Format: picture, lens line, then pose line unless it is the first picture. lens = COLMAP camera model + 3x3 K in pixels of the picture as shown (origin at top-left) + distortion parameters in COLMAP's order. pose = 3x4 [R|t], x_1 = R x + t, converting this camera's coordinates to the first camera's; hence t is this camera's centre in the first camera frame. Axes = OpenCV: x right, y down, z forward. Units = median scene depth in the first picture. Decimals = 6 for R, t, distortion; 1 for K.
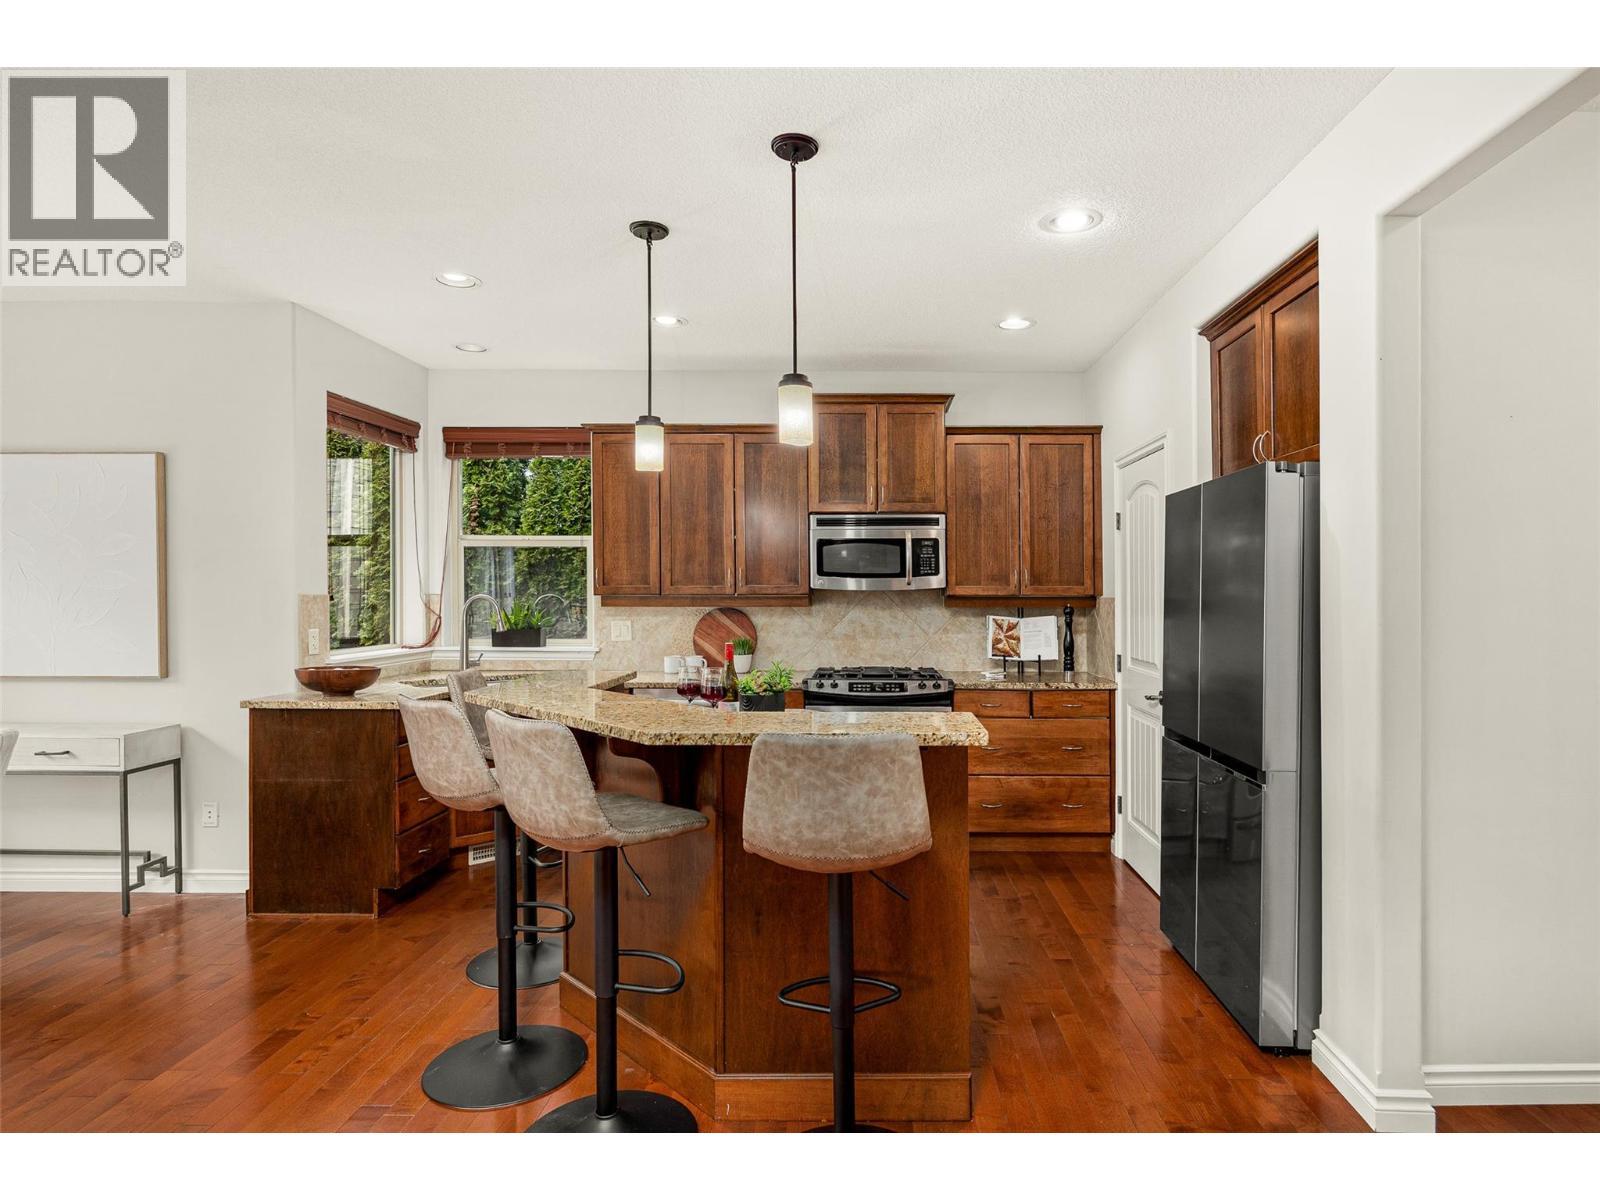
lens RADIAL K [[794.5, 0, 799.9], [0, 794.5, 599.7], [0, 0, 1]] dist [-0.002435, -0.000723]
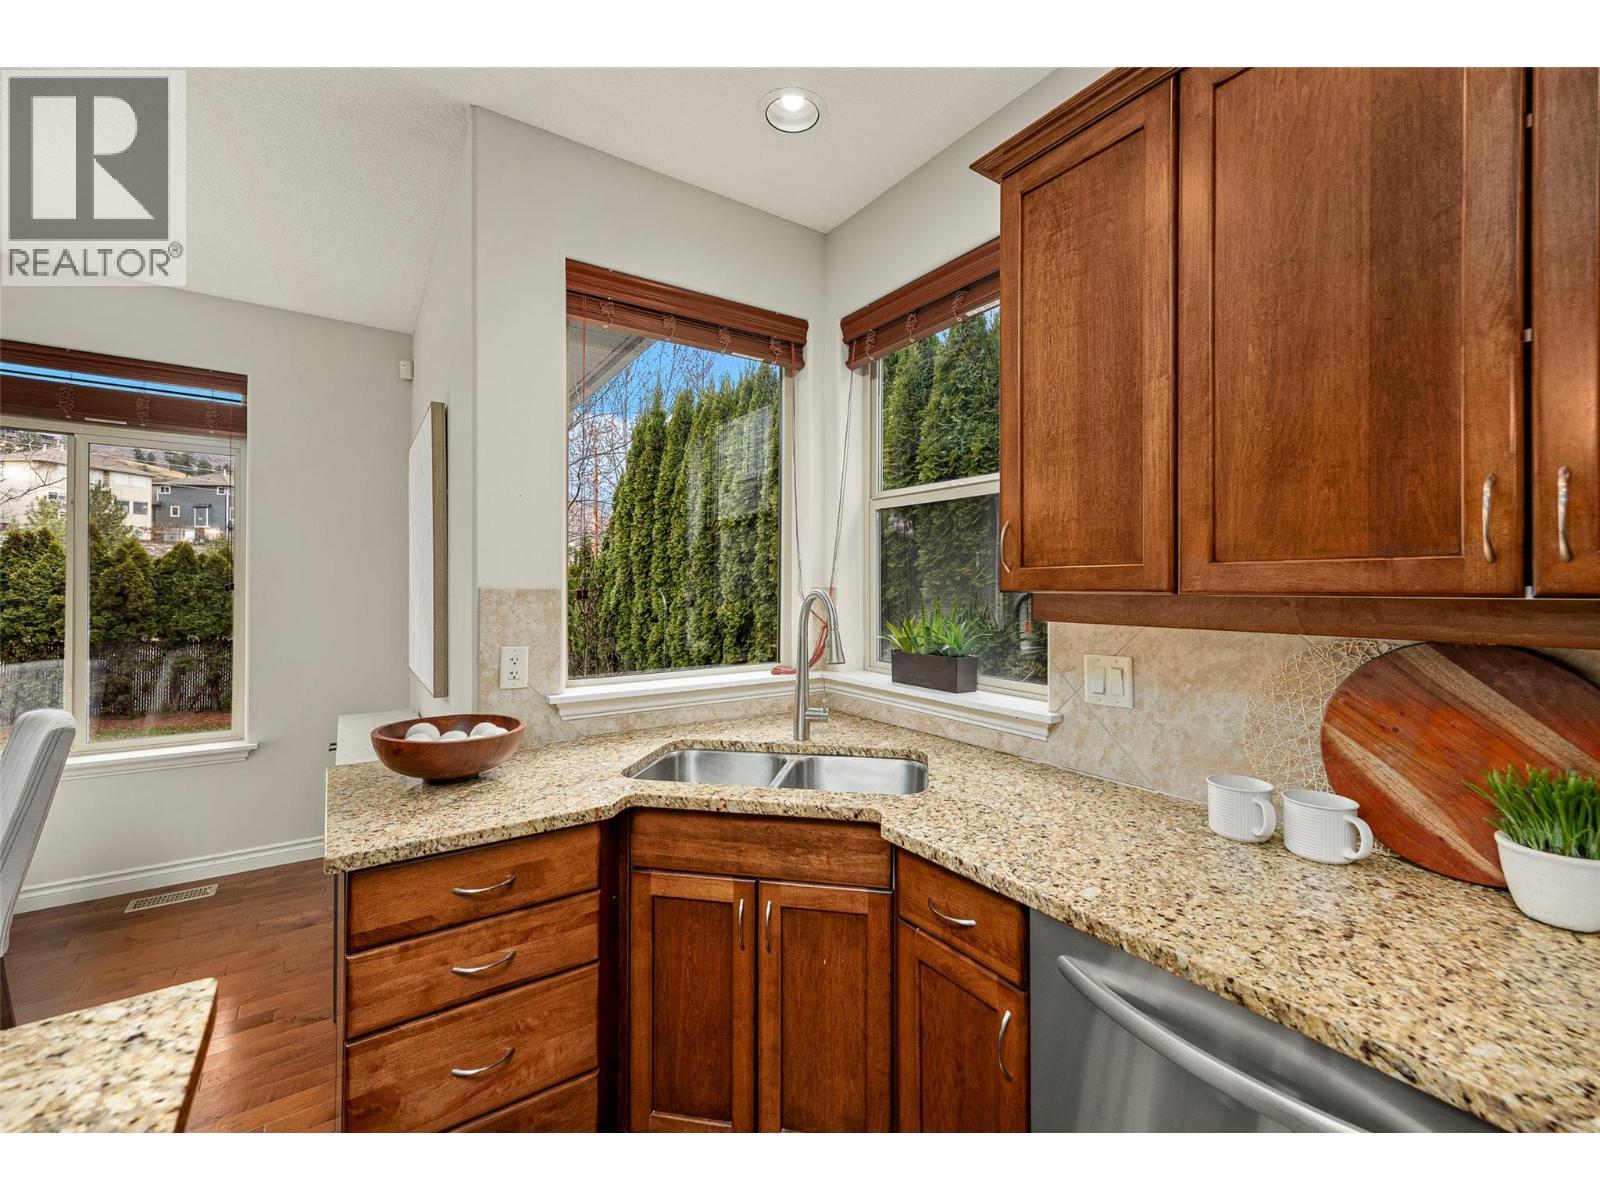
lens RADIAL K [[675.7, 0, 801.9], [0, 675.7, 586.9], [0, 0, 1]] dist [0.001163, 0.000204]
pose [[0.628034, 0.000835, -0.778185, -0.061336], [-0.002586, 0.999996, -0.001014, -0.007674], [0.778181, 0.002650, 0.628034, 0.722342]]
